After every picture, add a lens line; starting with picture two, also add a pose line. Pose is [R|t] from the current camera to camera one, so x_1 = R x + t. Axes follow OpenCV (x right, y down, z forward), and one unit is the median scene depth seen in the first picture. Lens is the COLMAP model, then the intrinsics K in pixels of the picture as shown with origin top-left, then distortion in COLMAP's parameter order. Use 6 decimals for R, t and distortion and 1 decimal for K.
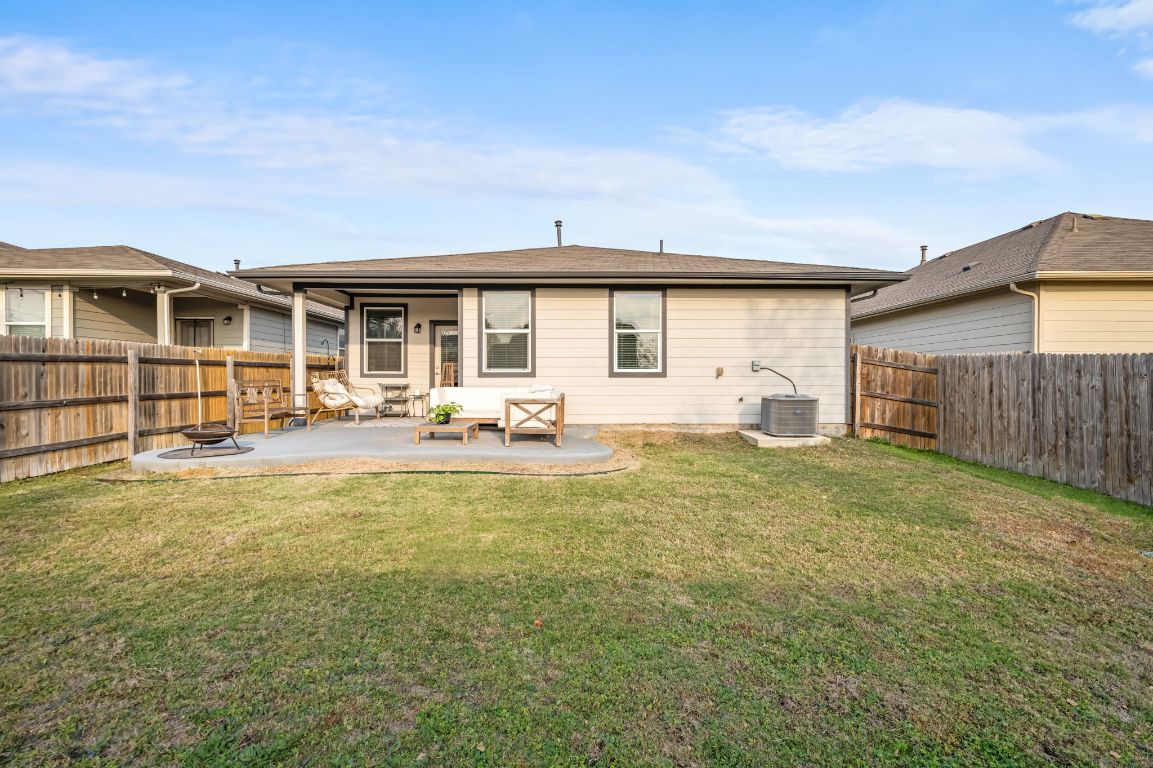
lens RADIAL K [[534.2, 0, 573.7], [0, 534.2, 377.8], [0, 0, 1]] dist [-0.000975, 0.000707]
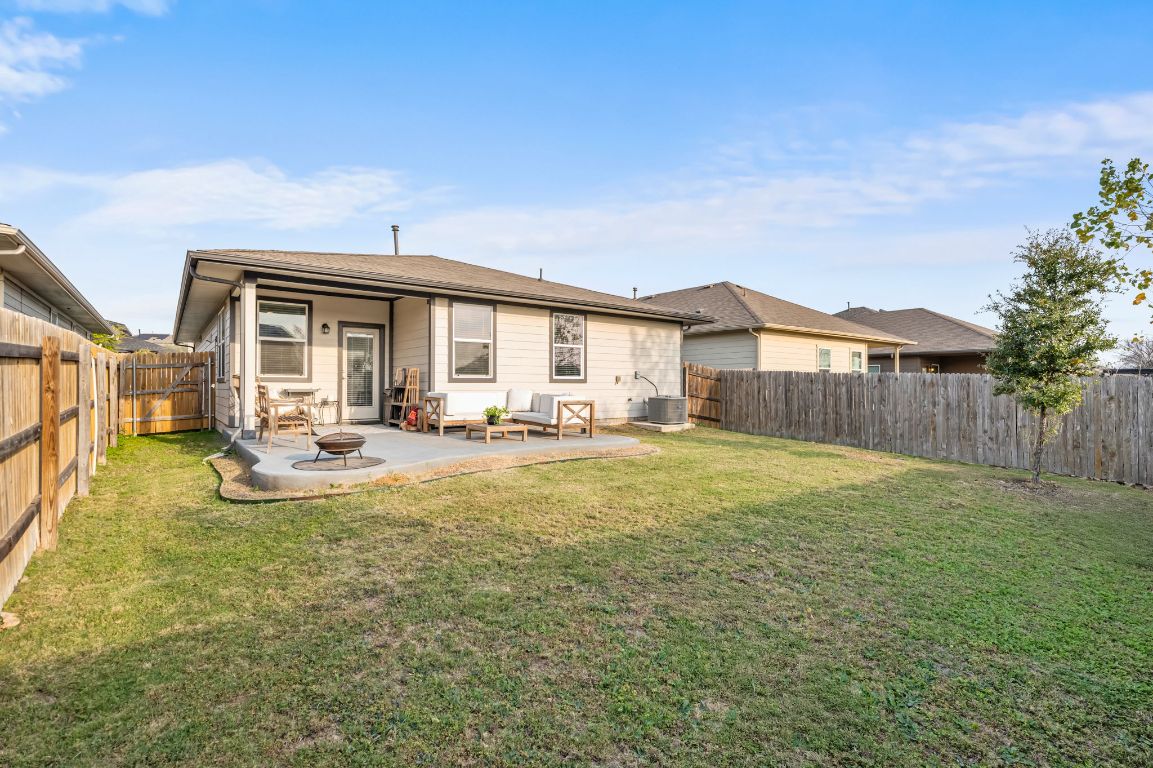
lens RADIAL K [[534.2, 0, 570.8], [0, 534.2, 375.4], [0, 0, 1]] dist [-0.000975, 0.000707]
pose [[0.791139, 0.011433, 0.611529, -0.639037], [-0.005330, 0.999916, -0.011799, -0.004009], [-0.611613, 0.006075, 0.791134, 0.010429]]
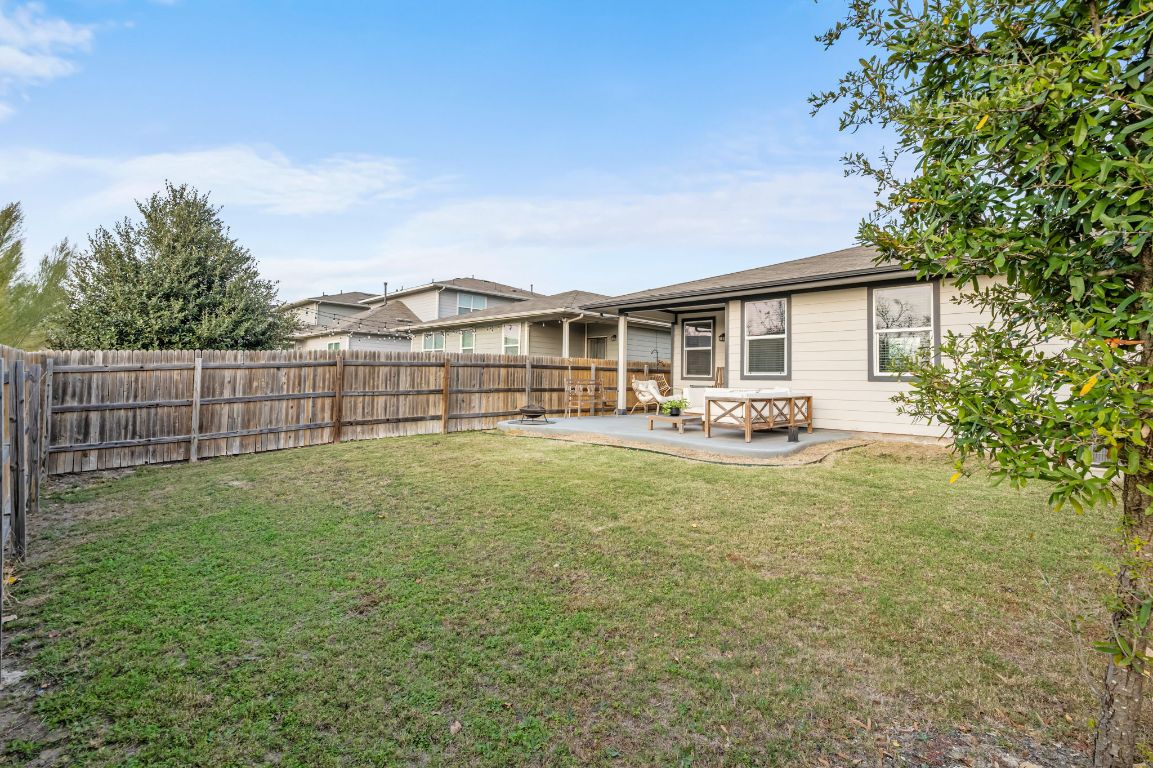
lens RADIAL K [[534.2, 0, 571.4], [0, 534.2, 348.6], [0, 0, 1]] dist [-0.000975, 0.000707]
pose [[0.679636, -0.031595, -0.732869, 0.397856], [-0.018551, 0.998012, -0.060230, 0.007761], [0.733315, 0.054530, 0.677699, -0.011951]]
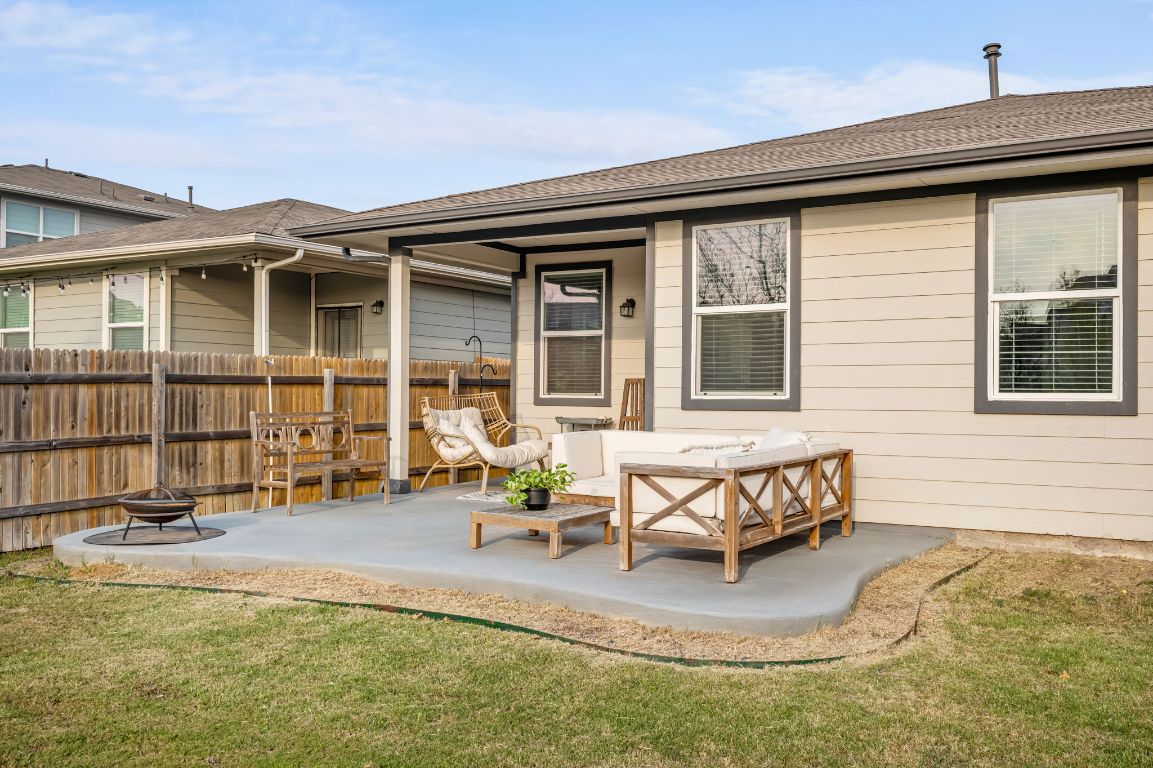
lens RADIAL K [[1042.4, 0, 571.5], [0, 1042.4, 383.9], [0, 0, 1]] dist [0.007785, -0.003057]
pose [[0.846306, -0.002129, -0.532693, 0.227287], [-0.003394, 0.999950, -0.009388, -0.014778], [0.532687, 0.009753, 0.846256, 0.173908]]
